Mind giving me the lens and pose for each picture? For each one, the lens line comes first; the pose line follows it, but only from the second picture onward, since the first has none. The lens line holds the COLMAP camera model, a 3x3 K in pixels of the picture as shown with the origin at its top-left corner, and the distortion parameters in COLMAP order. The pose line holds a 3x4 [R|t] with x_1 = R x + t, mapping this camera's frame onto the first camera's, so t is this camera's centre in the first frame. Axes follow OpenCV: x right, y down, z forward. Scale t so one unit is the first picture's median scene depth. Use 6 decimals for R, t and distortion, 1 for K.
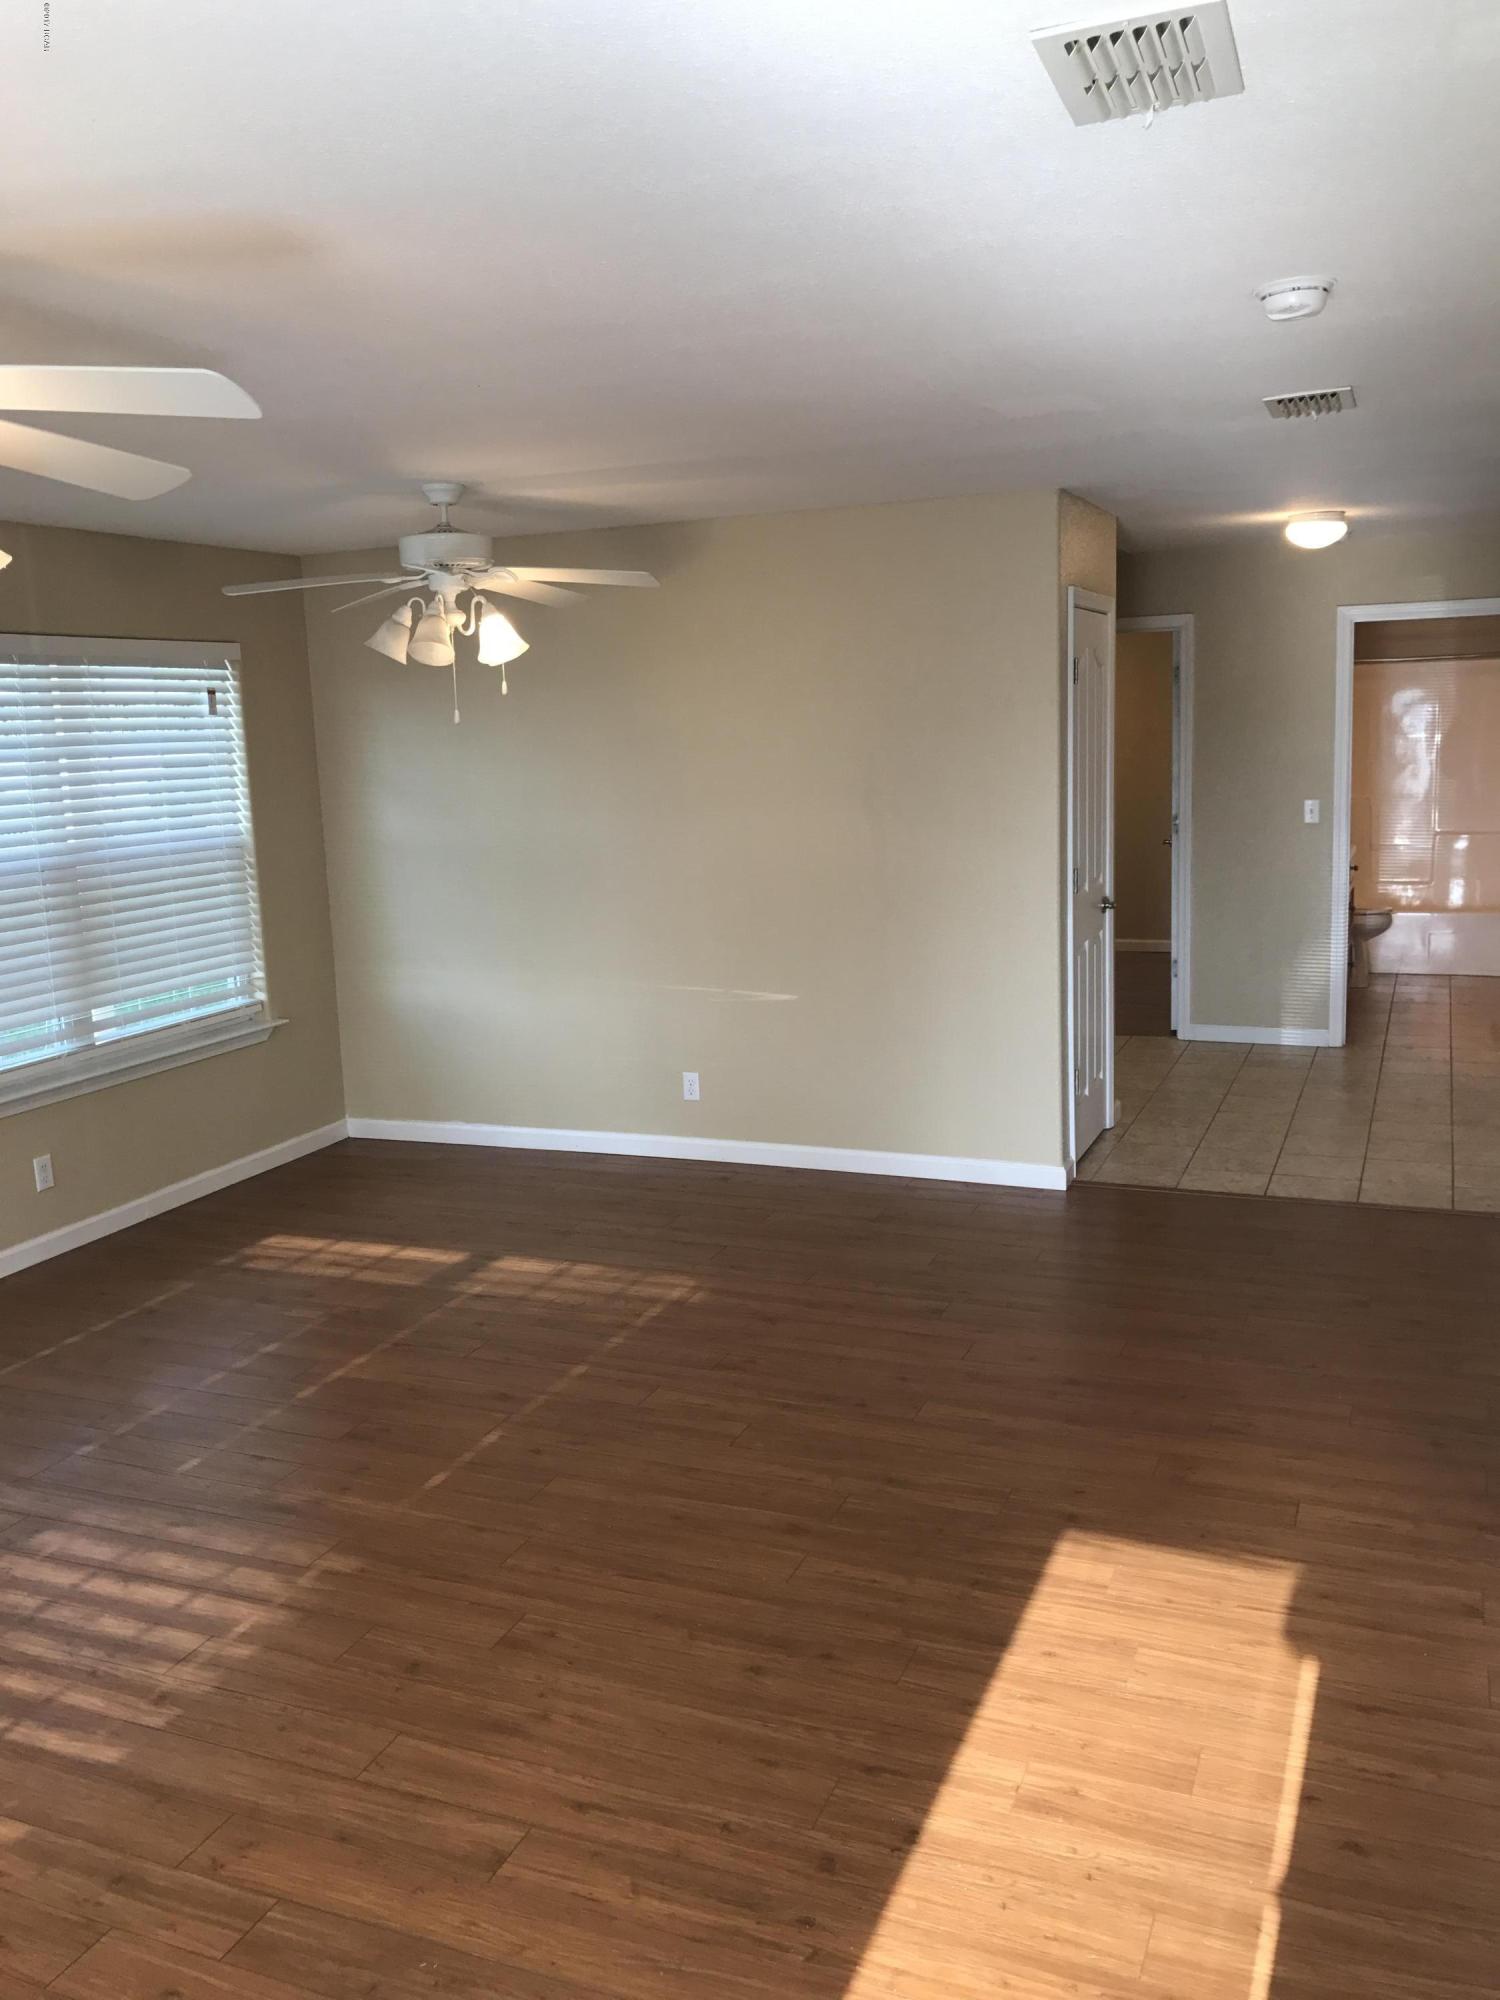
lens RADIAL K [[1662.2, 0, 745.2], [0, 1662.2, 997.9], [0, 0, 1]] dist [0.037088, -0.085260]
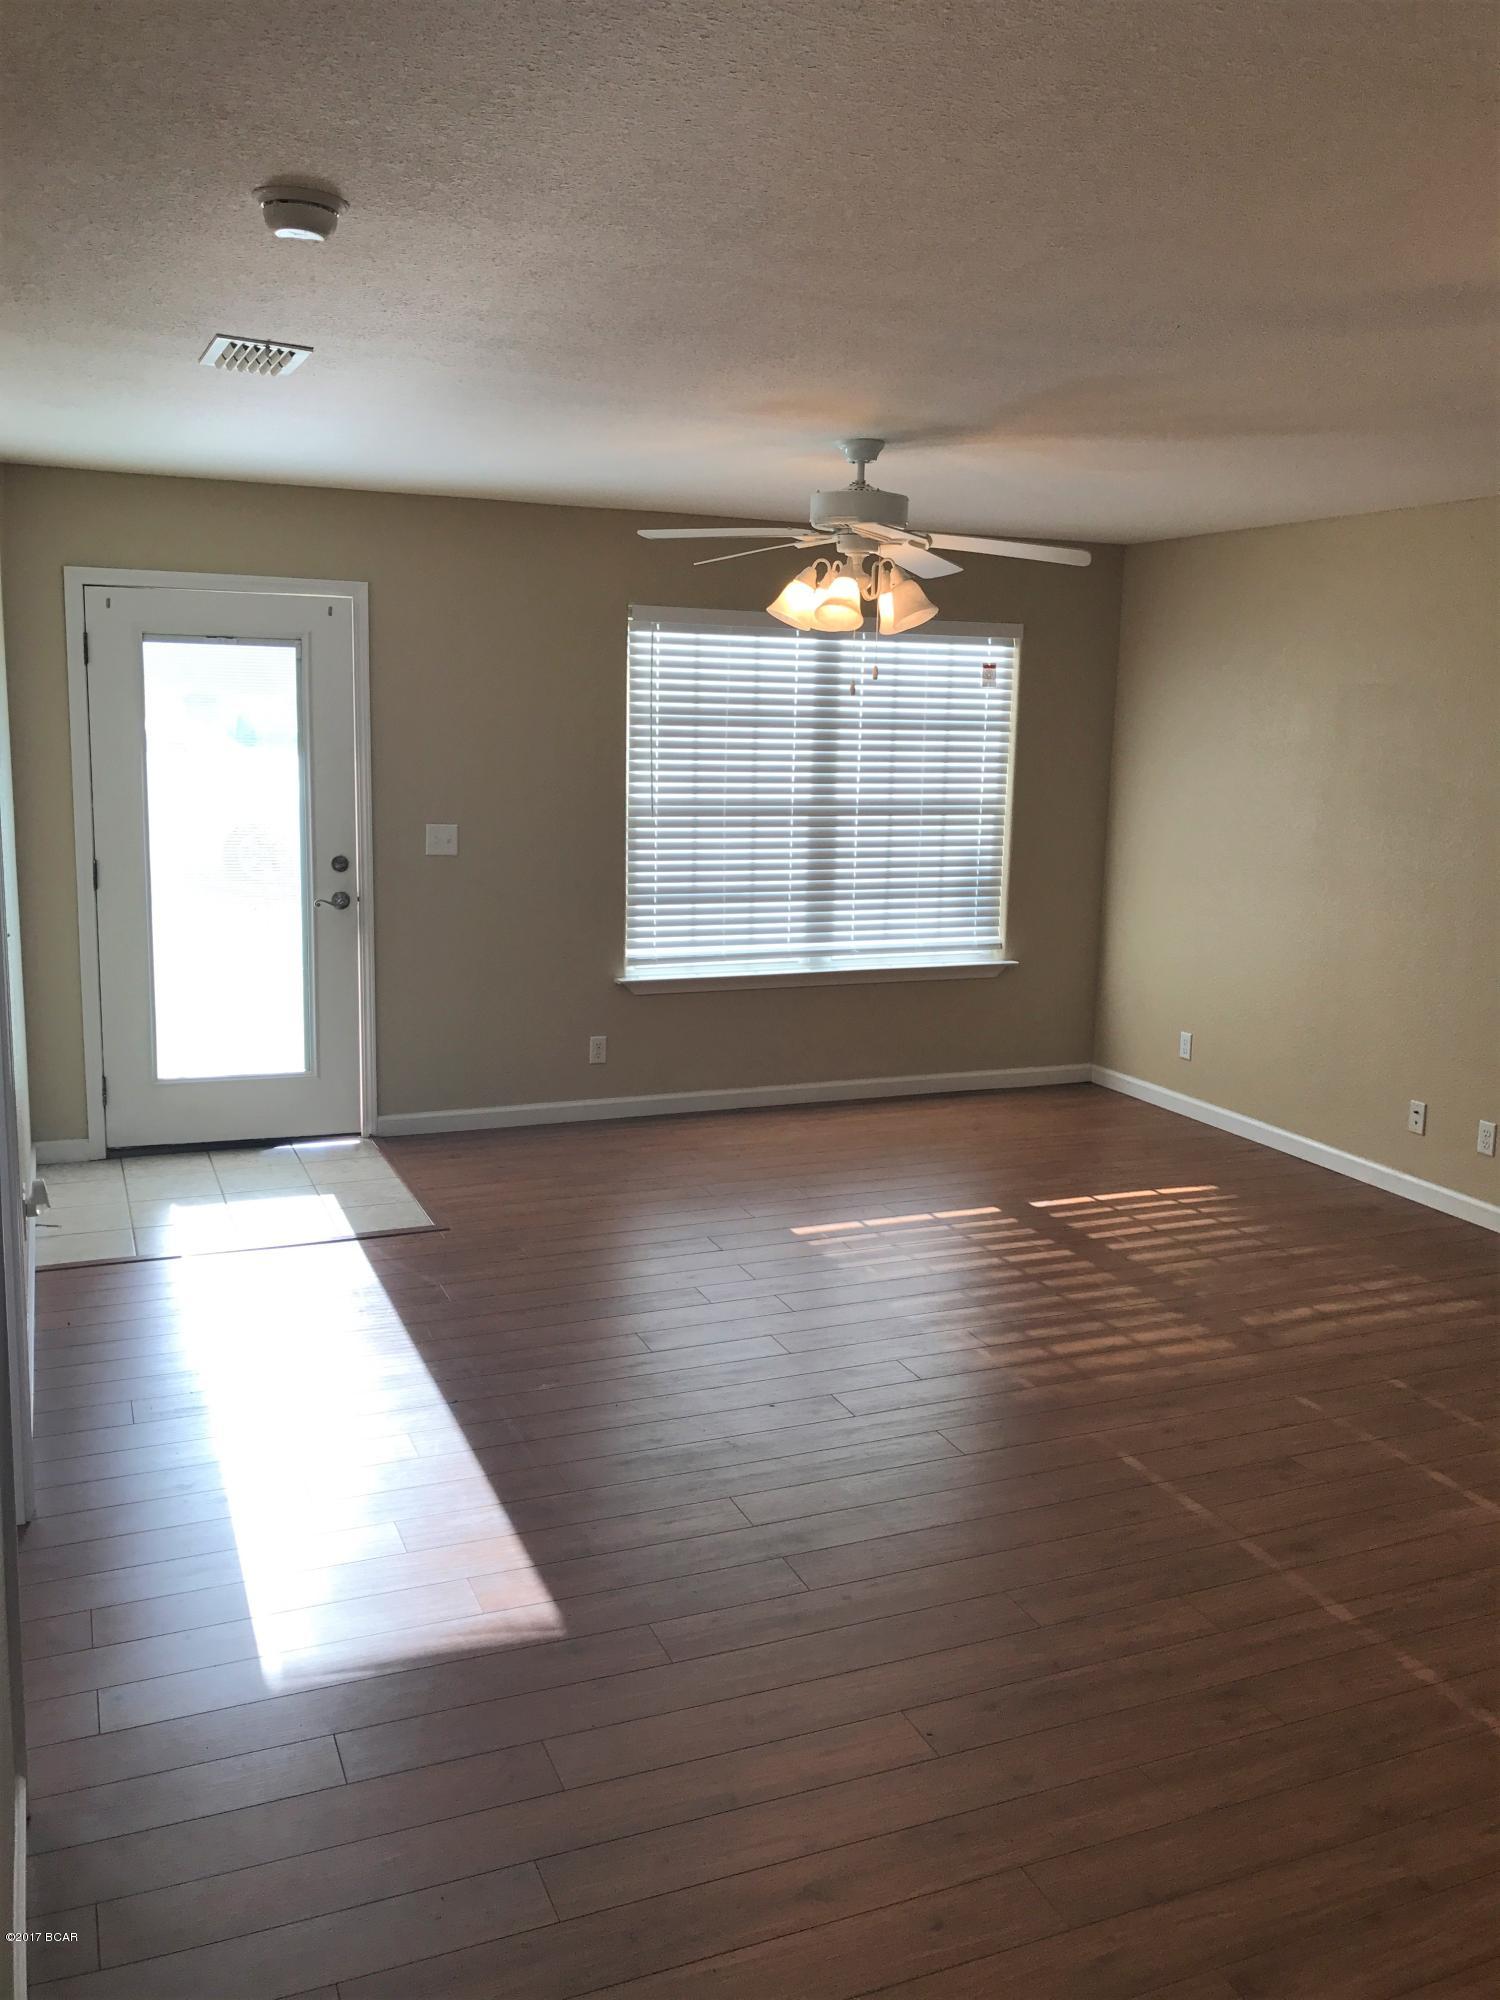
lens RADIAL K [[1662.2, 0, 745.7], [0, 1662.2, 1001.2], [0, 0, 1]] dist [0.037088, -0.085260]
pose [[-0.704229, 0.148485, -0.694272, 0.662169], [-0.115720, 0.940802, 0.318590, -0.274106], [0.700478, 0.304702, -0.645358, 1.476591]]
